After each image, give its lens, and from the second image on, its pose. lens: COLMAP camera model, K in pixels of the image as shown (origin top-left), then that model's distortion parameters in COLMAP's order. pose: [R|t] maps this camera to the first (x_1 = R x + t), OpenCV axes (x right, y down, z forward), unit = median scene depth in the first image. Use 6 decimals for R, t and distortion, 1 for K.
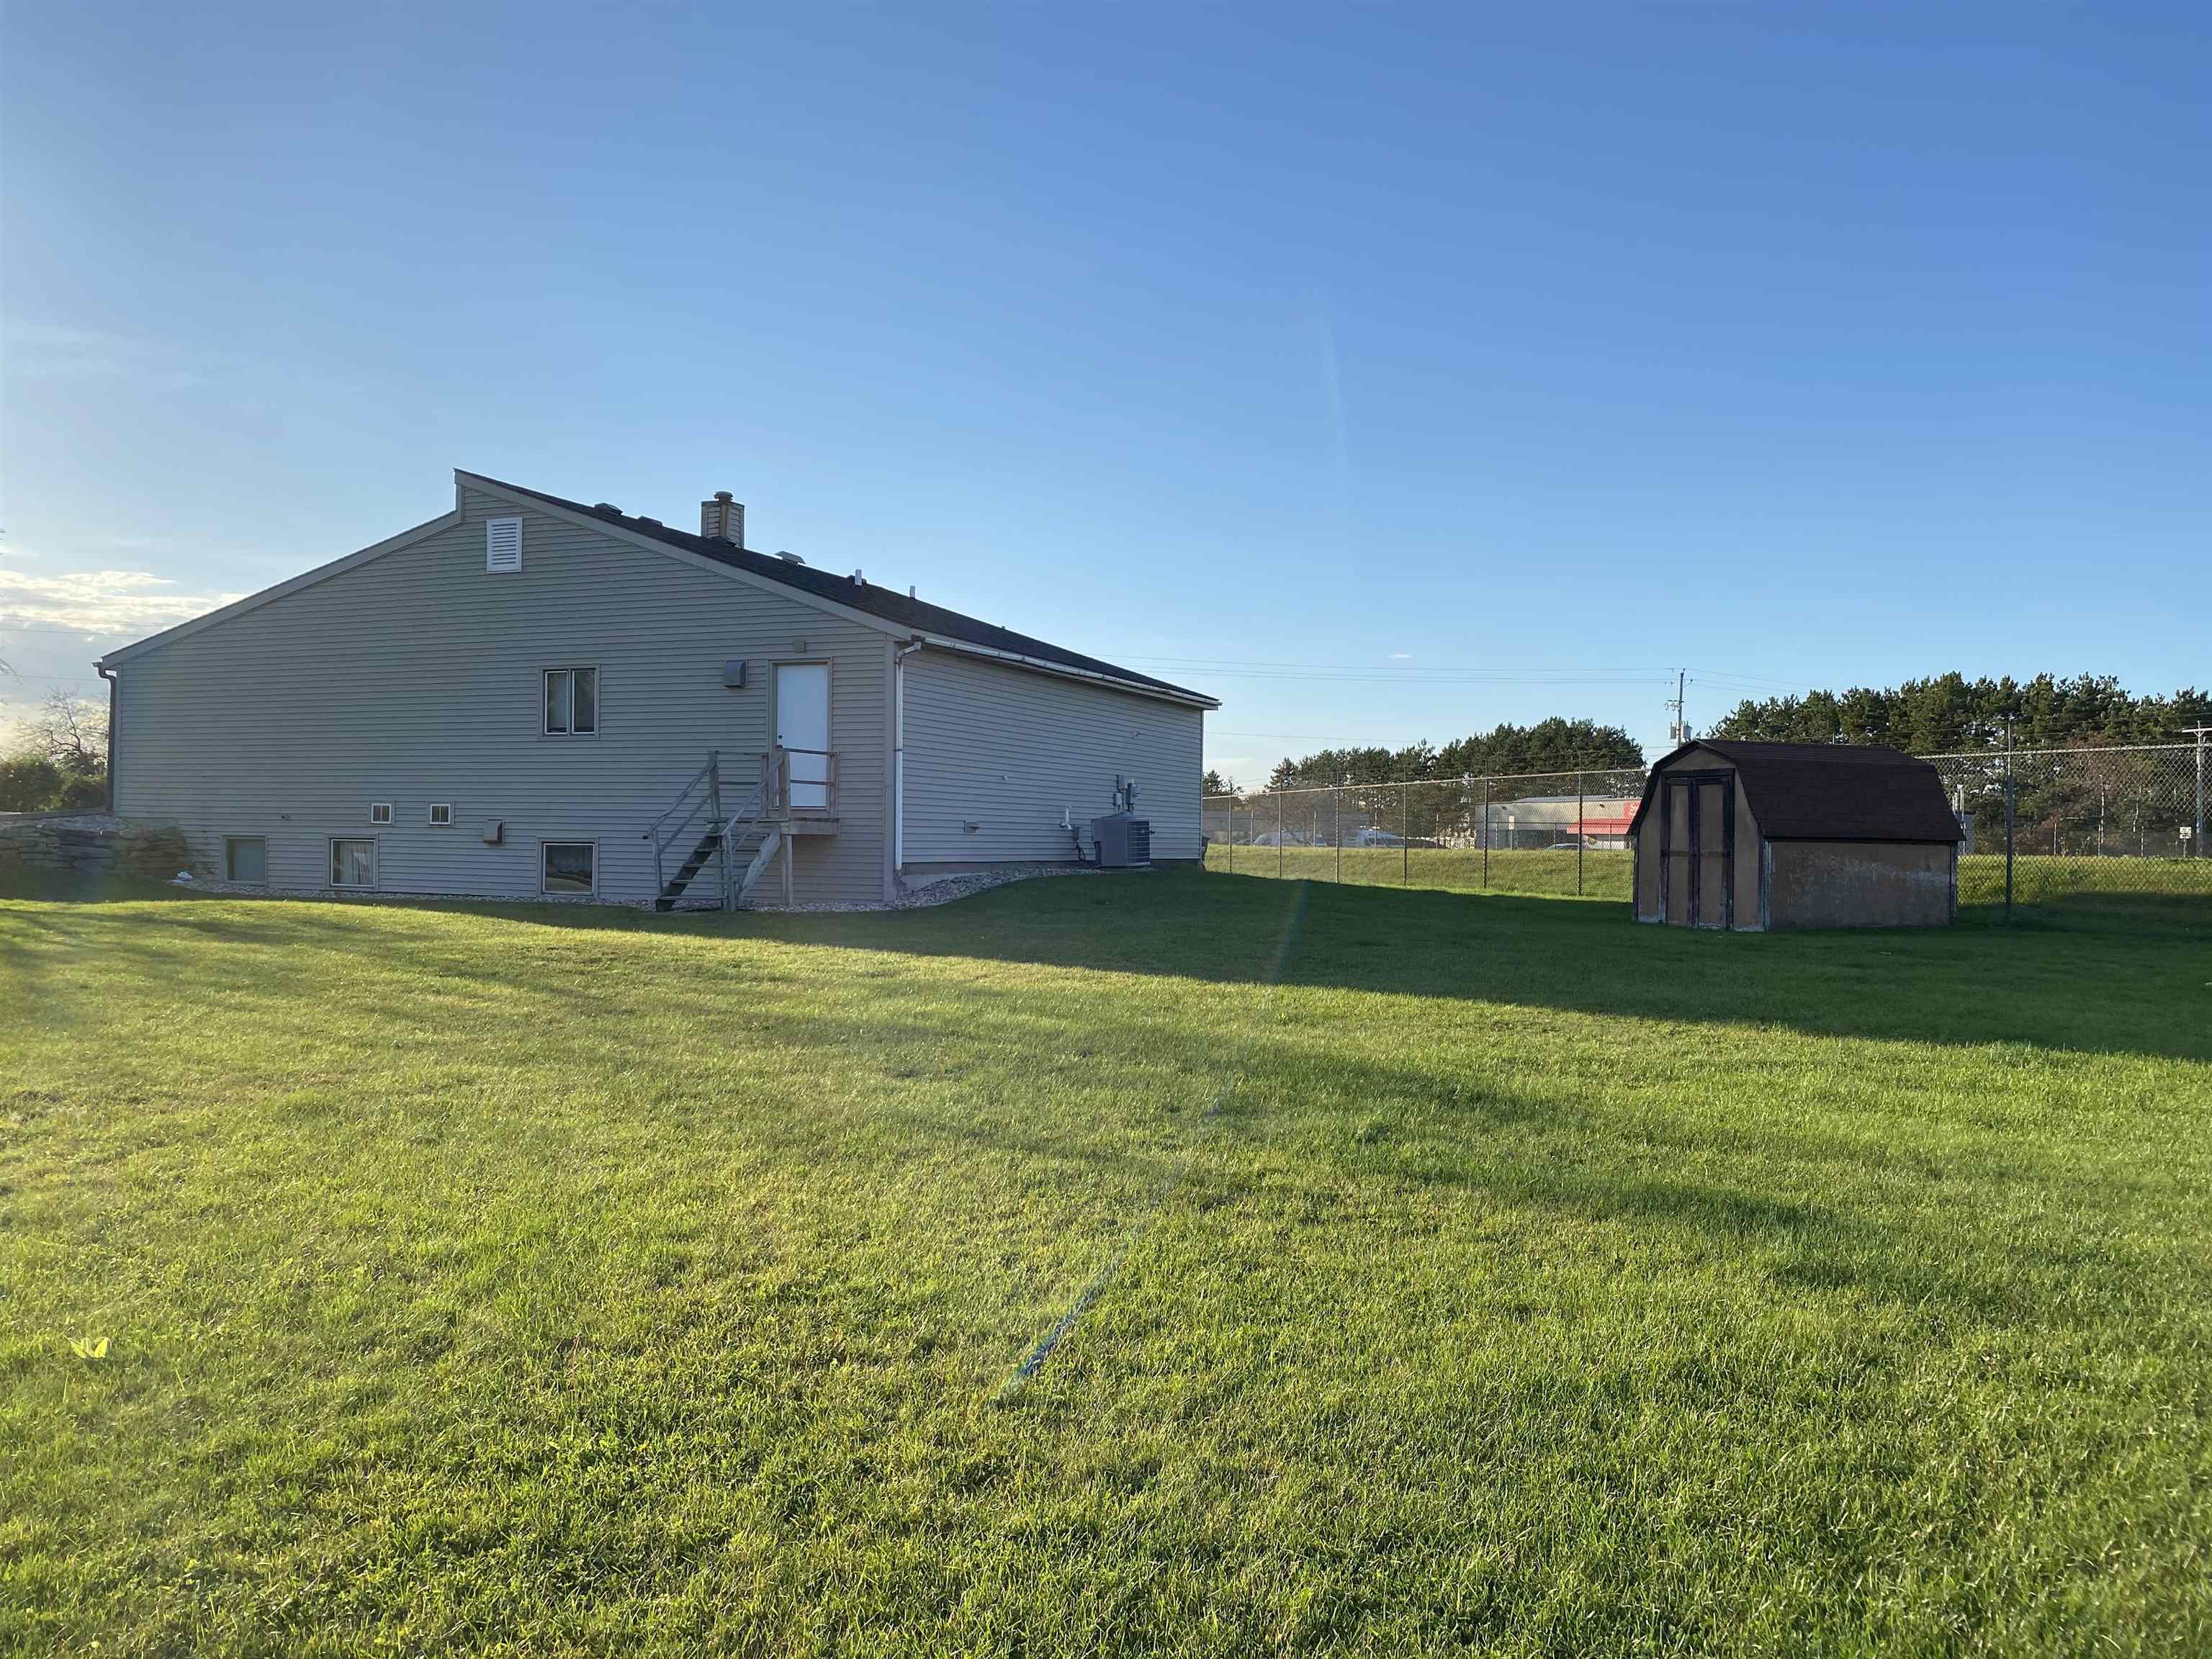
lens RADIAL K [[1673.2, 0, 1092.1], [0, 1673.2, 826.2], [0, 0, 1]] dist [0.031568, -0.035316]
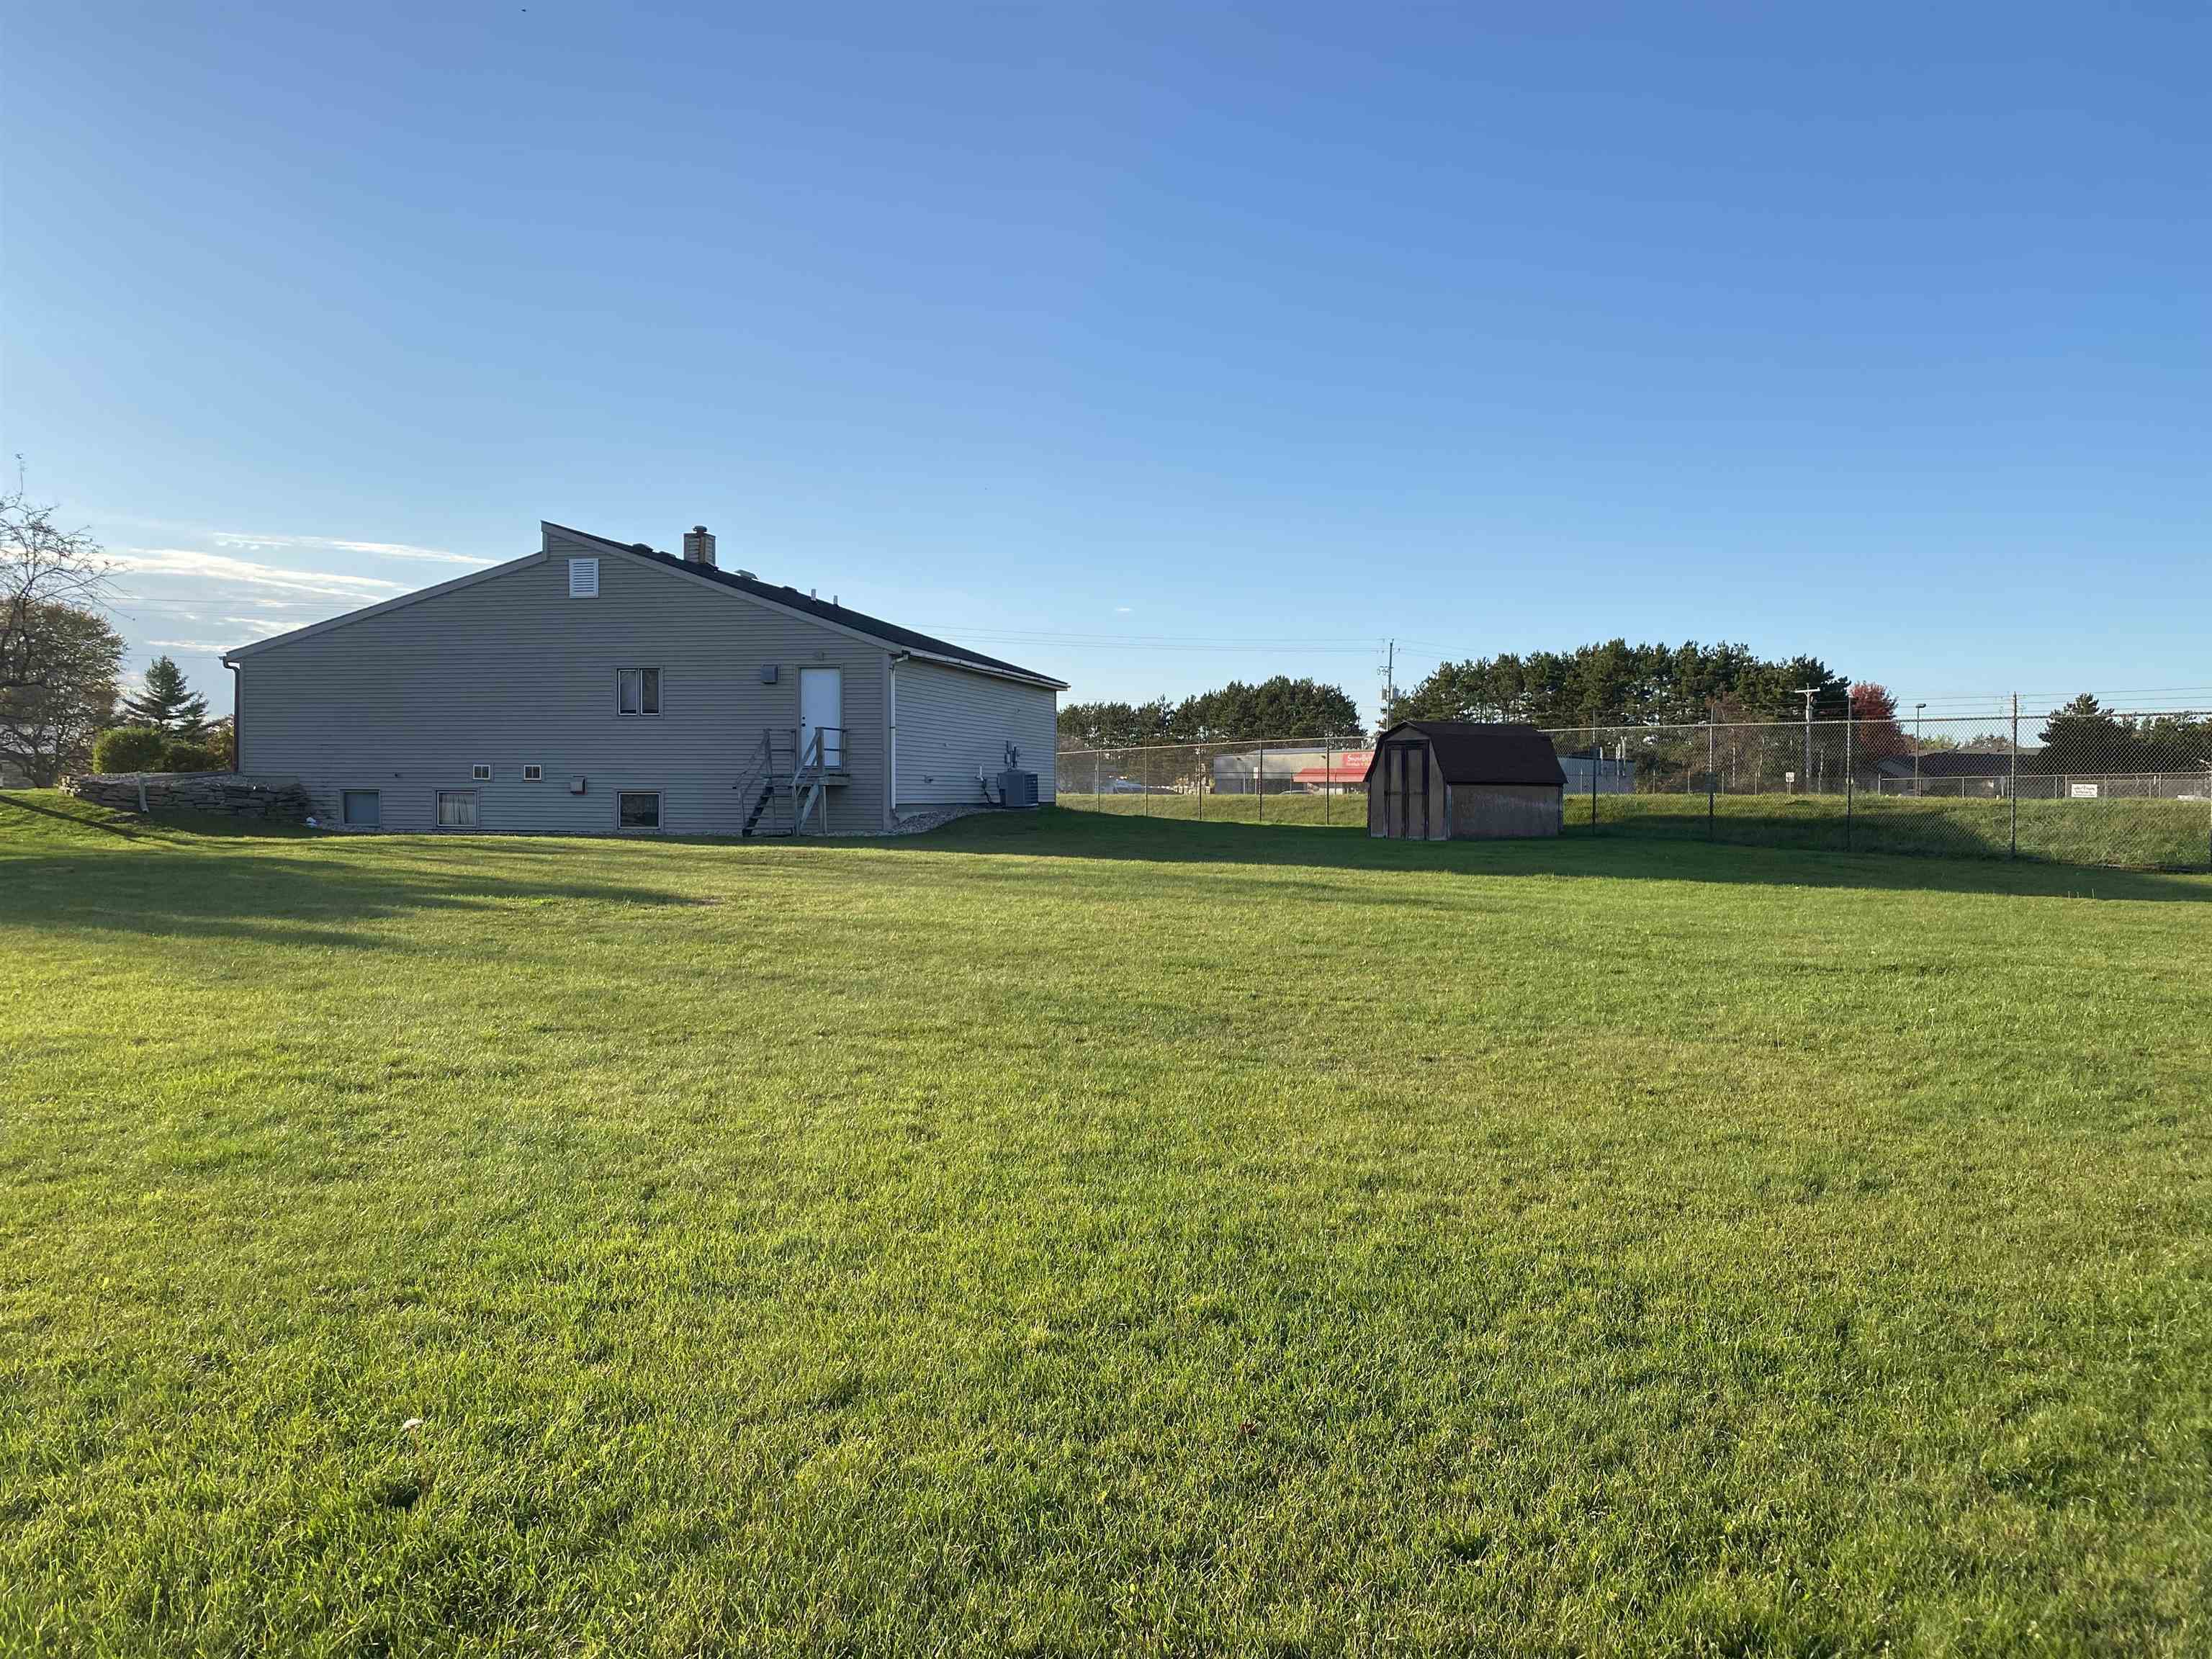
lens RADIAL K [[1673.2, 0, 1097.0], [0, 1673.2, 816.5], [0, 0, 1]] dist [0.031568, -0.035316]
pose [[0.986446, -0.010225, 0.163769, -0.141031], [0.006385, 0.999693, 0.023952, -0.000842], [-0.163964, -0.022582, 0.986208, -0.384825]]
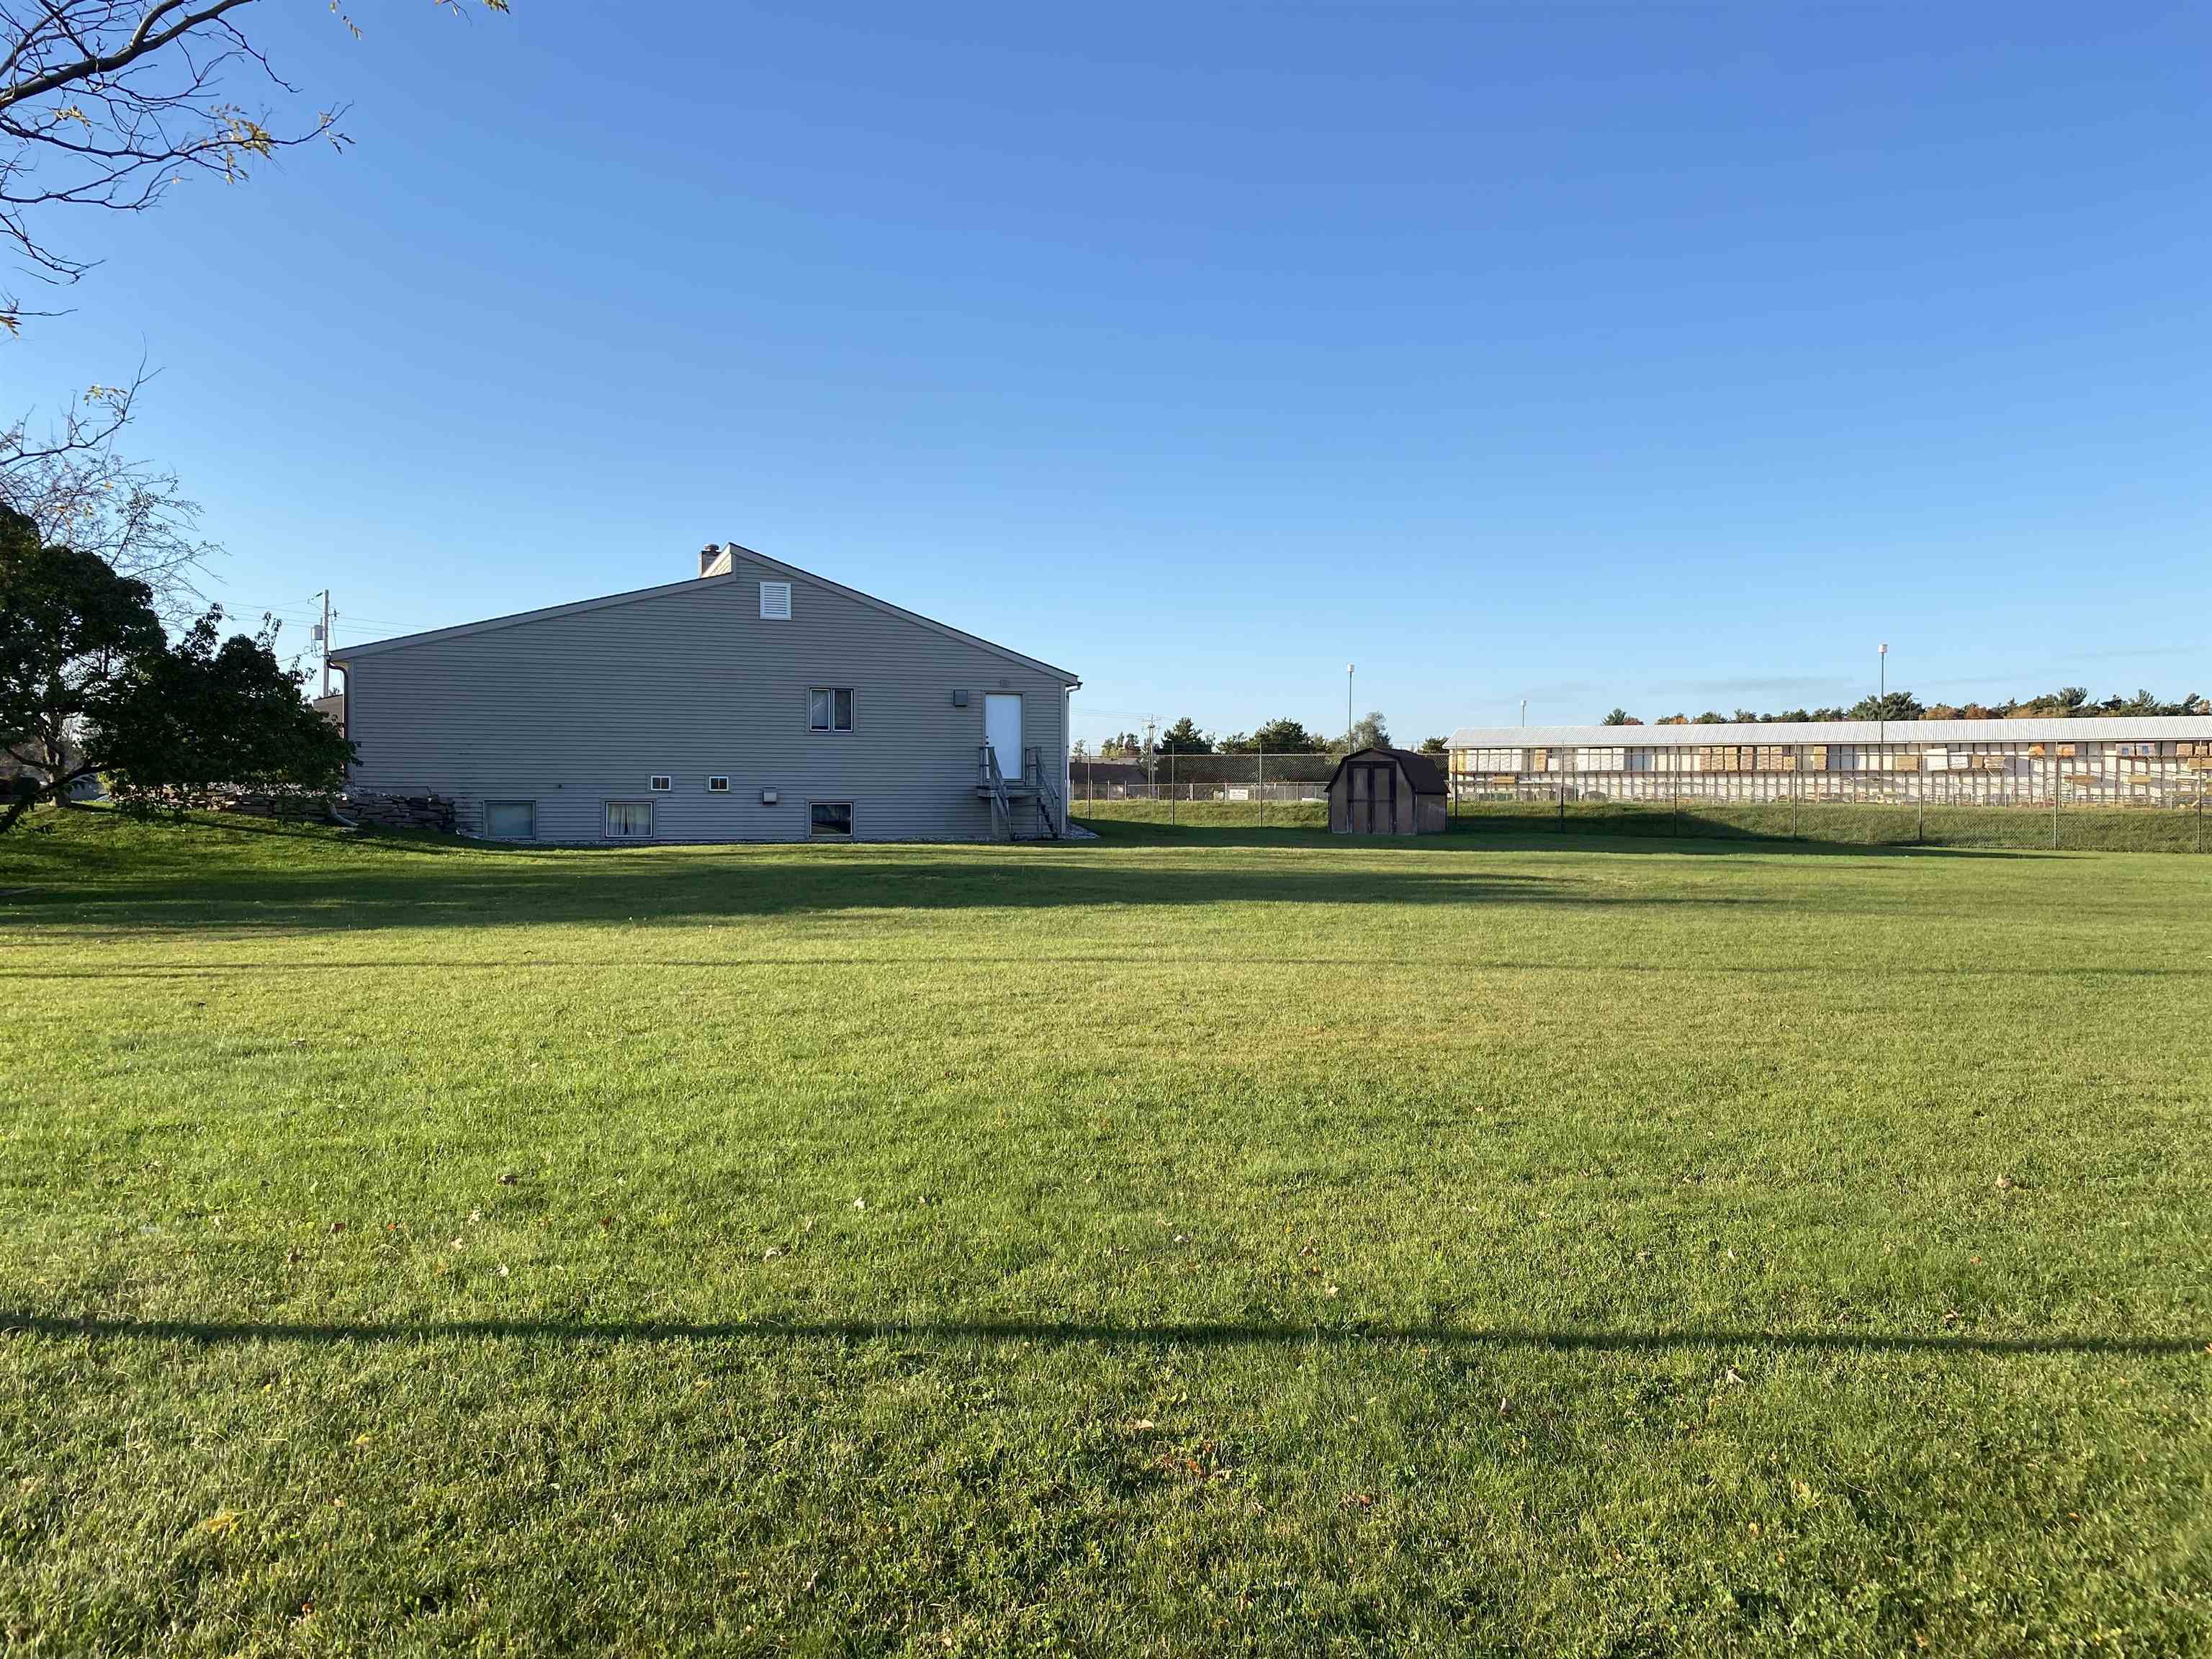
lens RADIAL K [[1673.2, 0, 1114.8], [0, 1673.2, 818.6], [0, 0, 1]] dist [0.031568, -0.035316]
pose [[0.719004, -0.018723, 0.694754, -1.016711], [0.000941, 0.999662, 0.025966, -0.012580], [-0.695005, -0.018016, 0.718779, -0.233862]]
